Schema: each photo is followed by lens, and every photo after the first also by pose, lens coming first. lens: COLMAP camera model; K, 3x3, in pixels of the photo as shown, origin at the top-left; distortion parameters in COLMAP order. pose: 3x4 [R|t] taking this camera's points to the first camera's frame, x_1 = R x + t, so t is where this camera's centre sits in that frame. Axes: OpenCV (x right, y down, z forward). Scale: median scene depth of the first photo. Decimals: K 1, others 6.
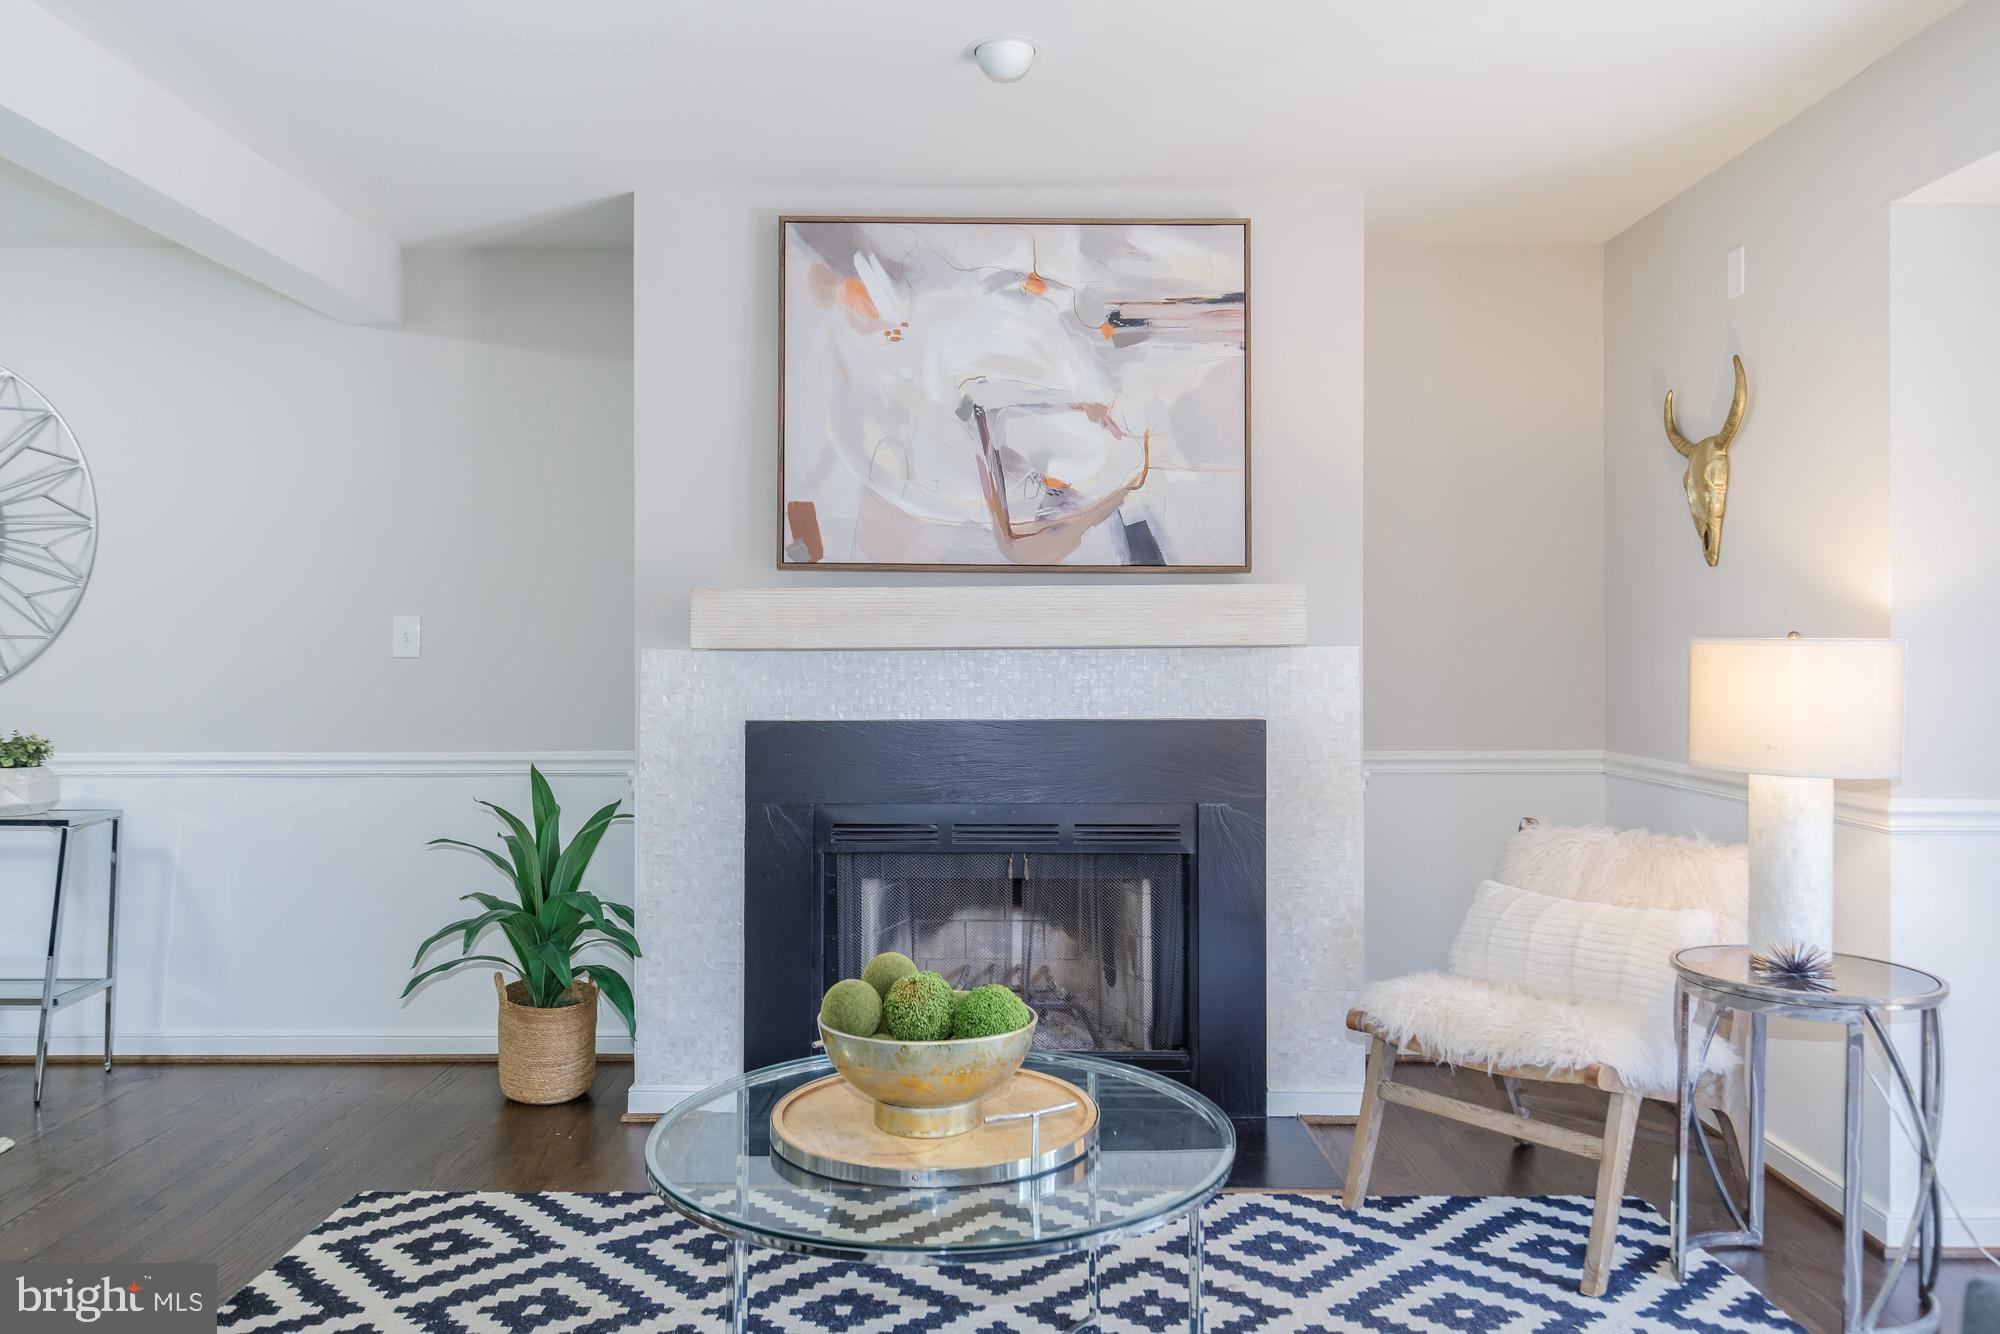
lens RADIAL K [[1410.1, 0, 961.0], [0, 1410.1, 653.3], [0, 0, 1]] dist [0.031890, -0.004706]
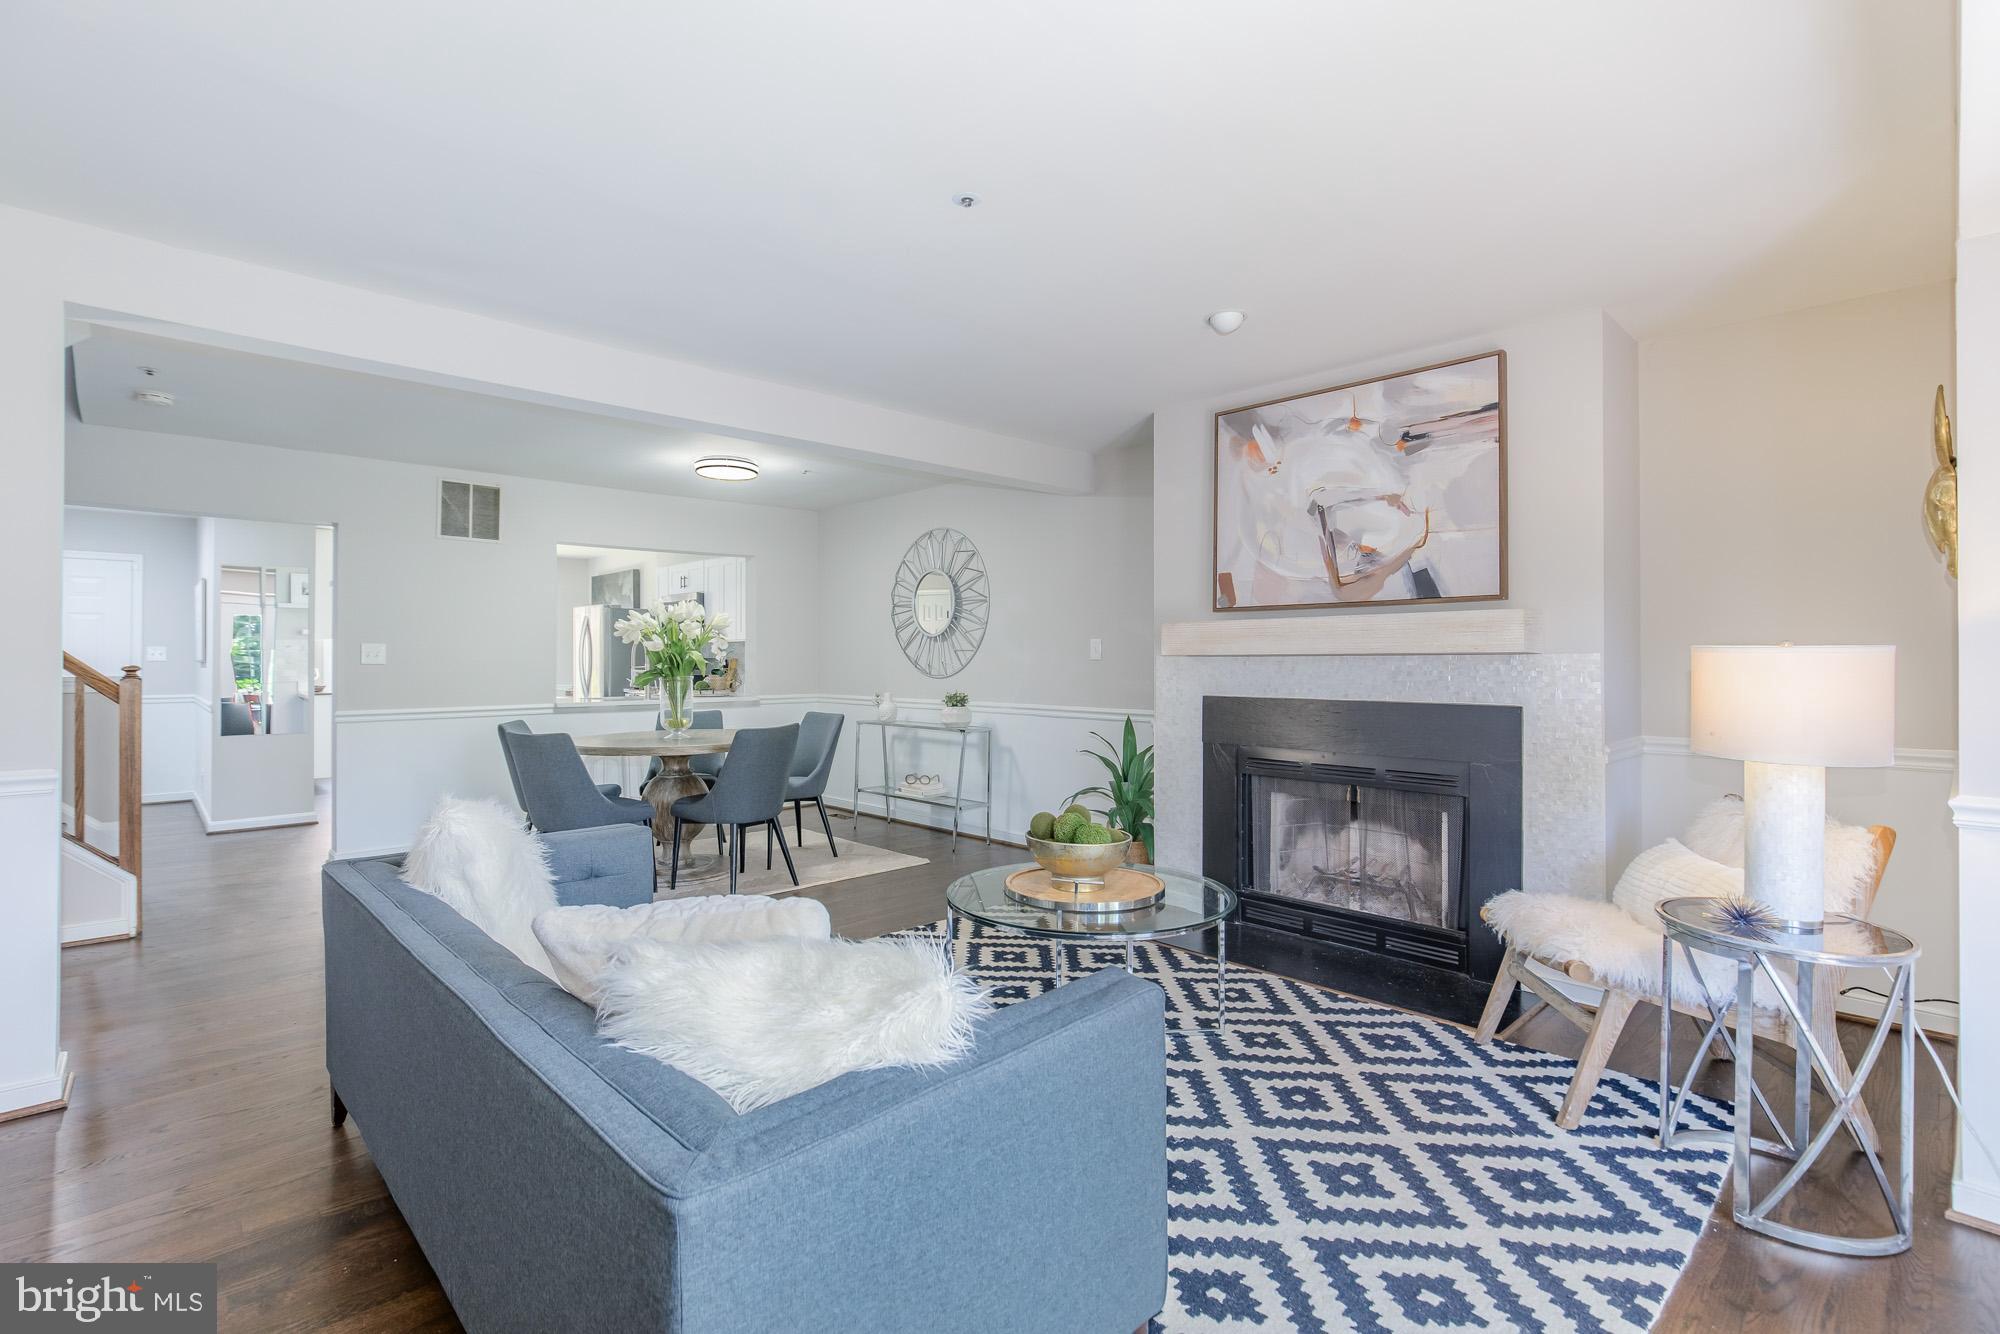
lens RADIAL K [[918.3, 0, 989.9], [0, 918.3, 660.9], [0, 0, 1]] dist [-0.010399, 0.001886]
pose [[0.683549, -0.002674, -0.729900, 0.519677], [0.002899, 0.999995, -0.000949, 0.003061], [0.729899, -0.001467, 0.683553, 0.003329]]
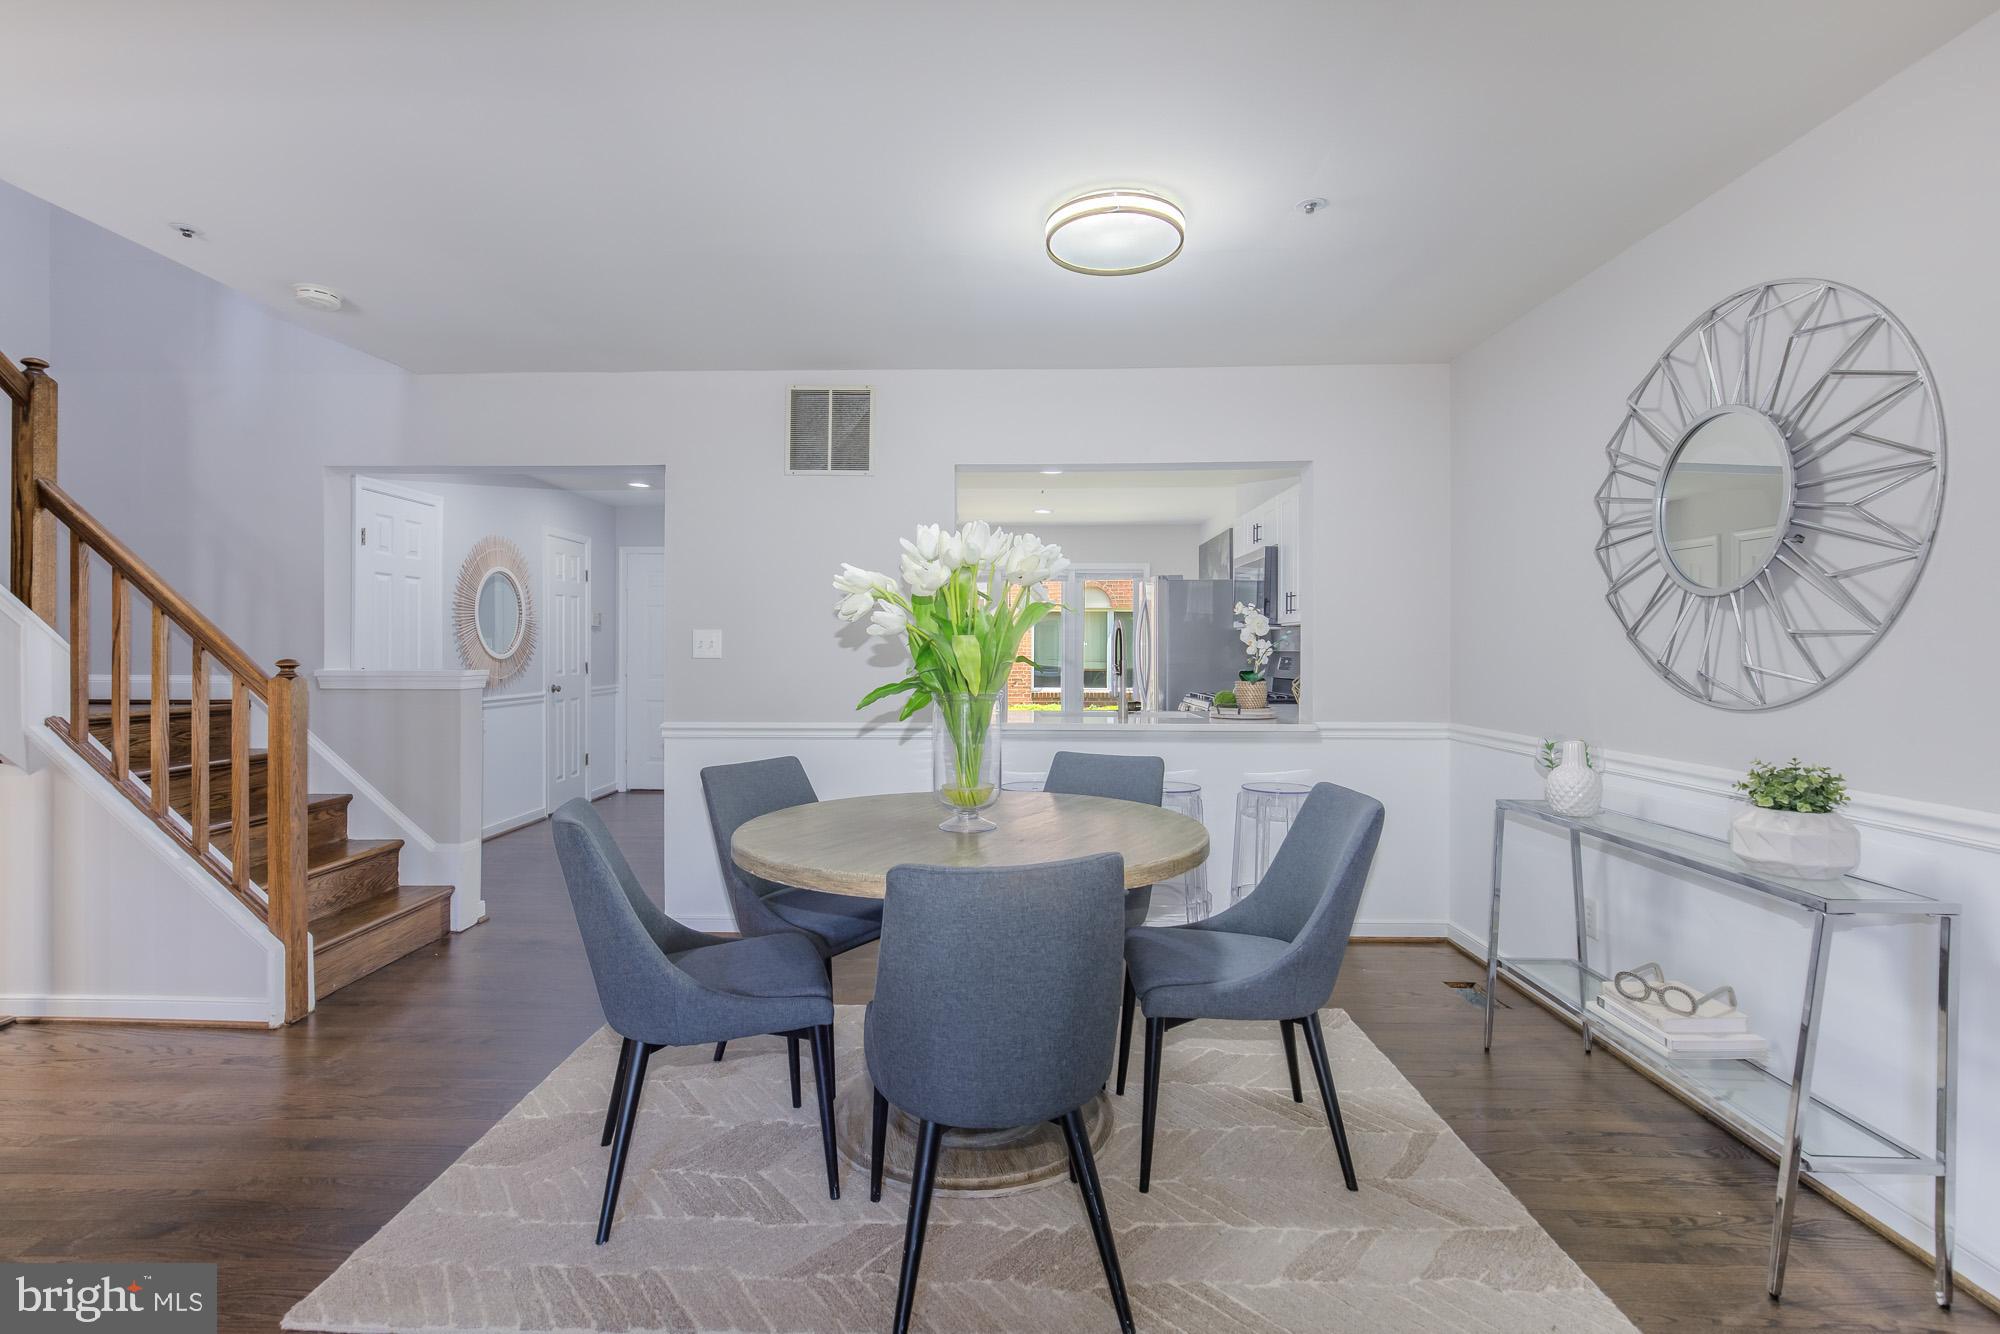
lens RADIAL K [[918.3, 0, 987.2], [0, 918.3, 664.8], [0, 0, 1]] dist [-0.010399, 0.001886]
pose [[-0.023833, 0.004684, -0.999705, -0.193553], [-0.002210, 0.999986, 0.004738, 0.004408], [0.999714, 0.002322, -0.023822, 0.636249]]
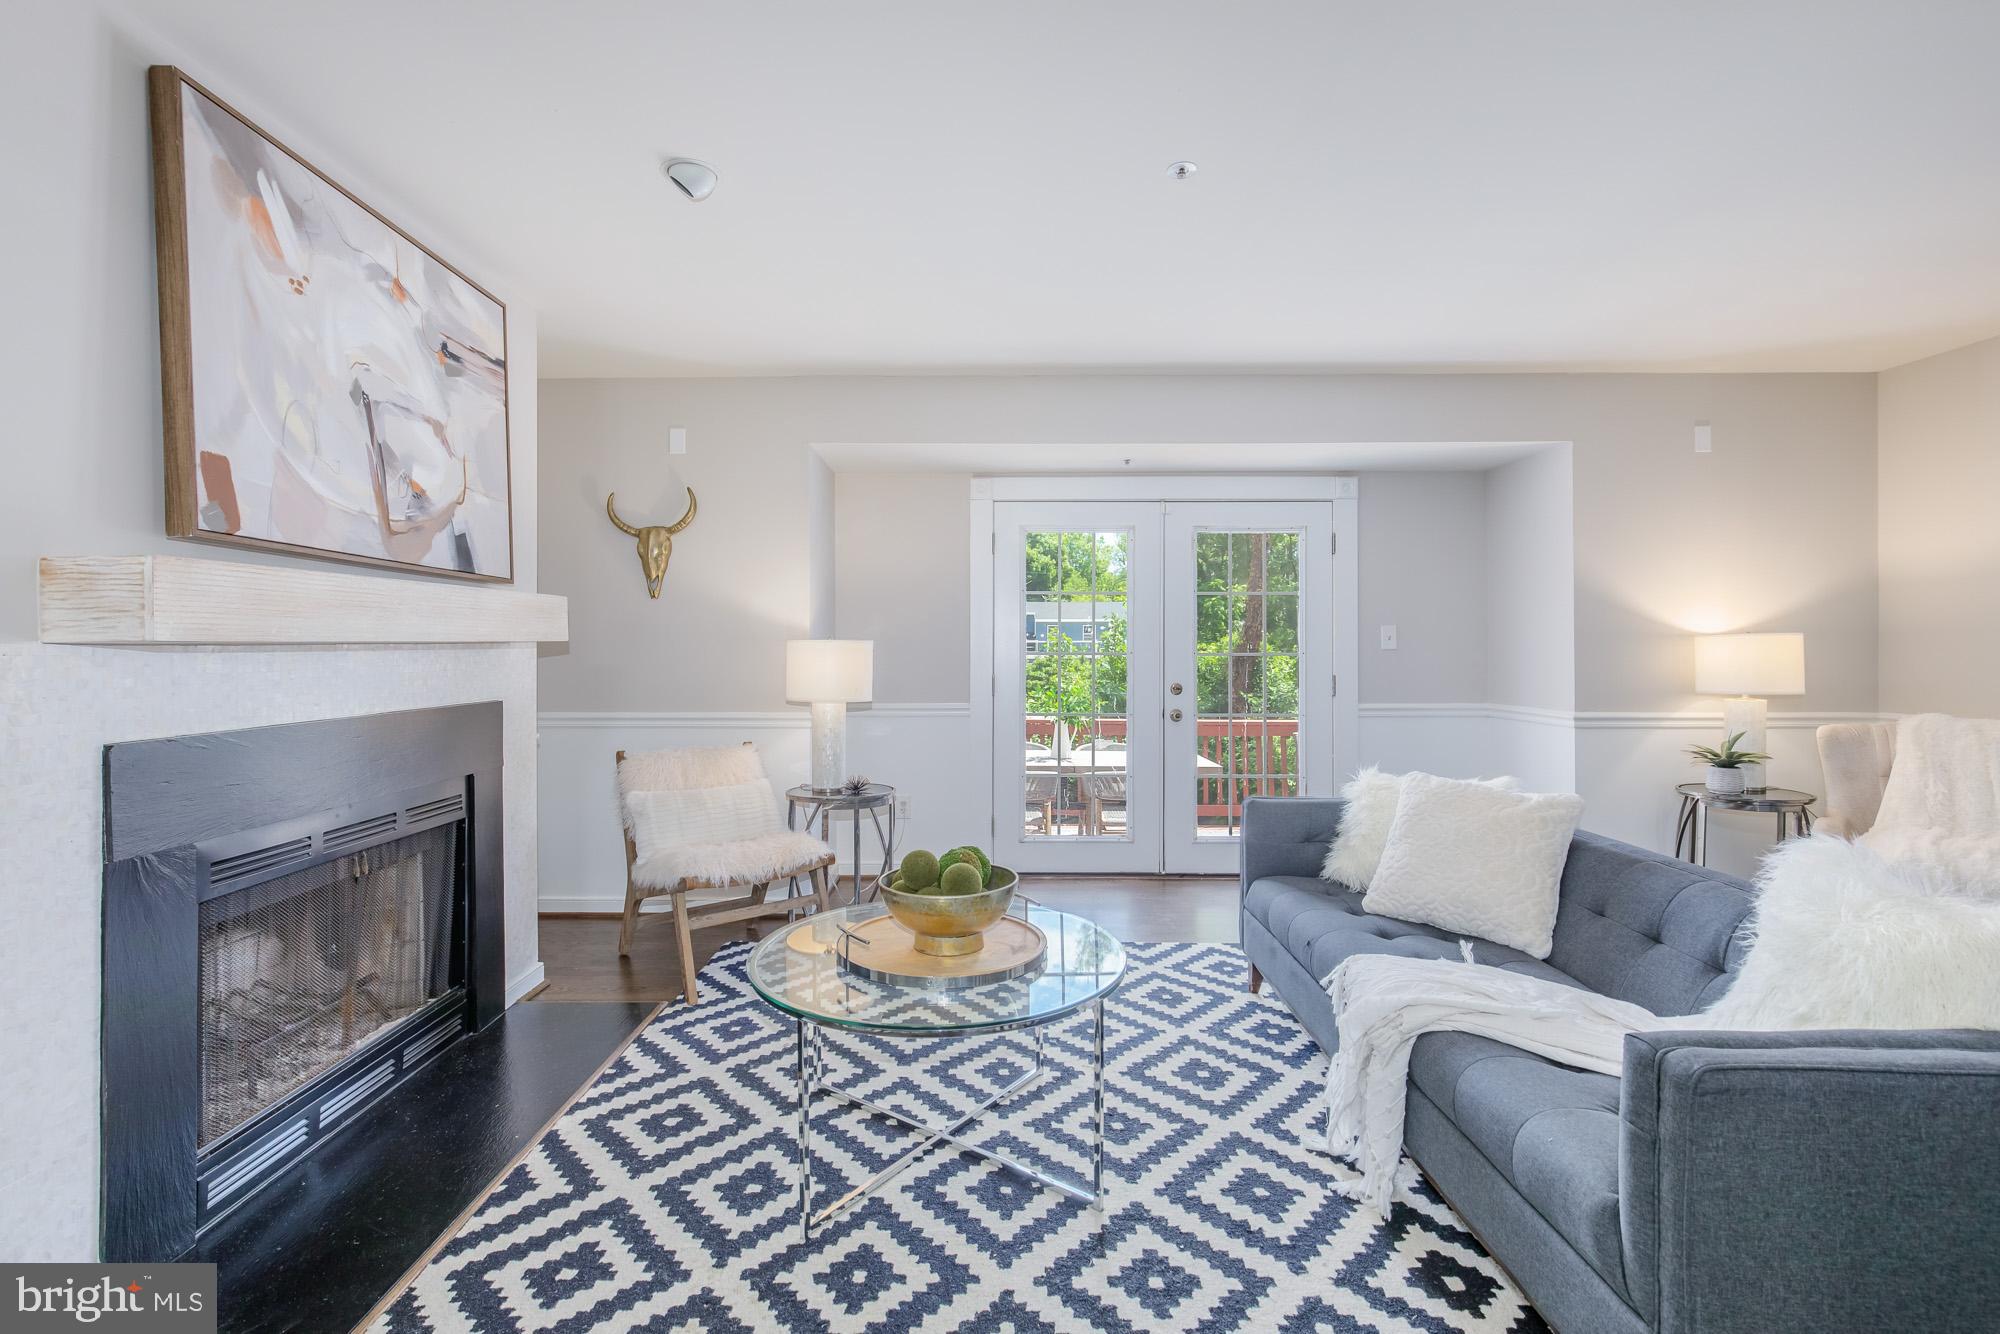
lens RADIAL K [[918.3, 0, 987.8], [0, 918.3, 656.9], [0, 0, 1]] dist [-0.010399, 0.001886]
pose [[0.003516, -0.009954, 0.999944, -0.614544], [0.009030, 0.999910, 0.009922, 0.003463], [-0.999953, 0.008994, 0.003605, 0.570348]]
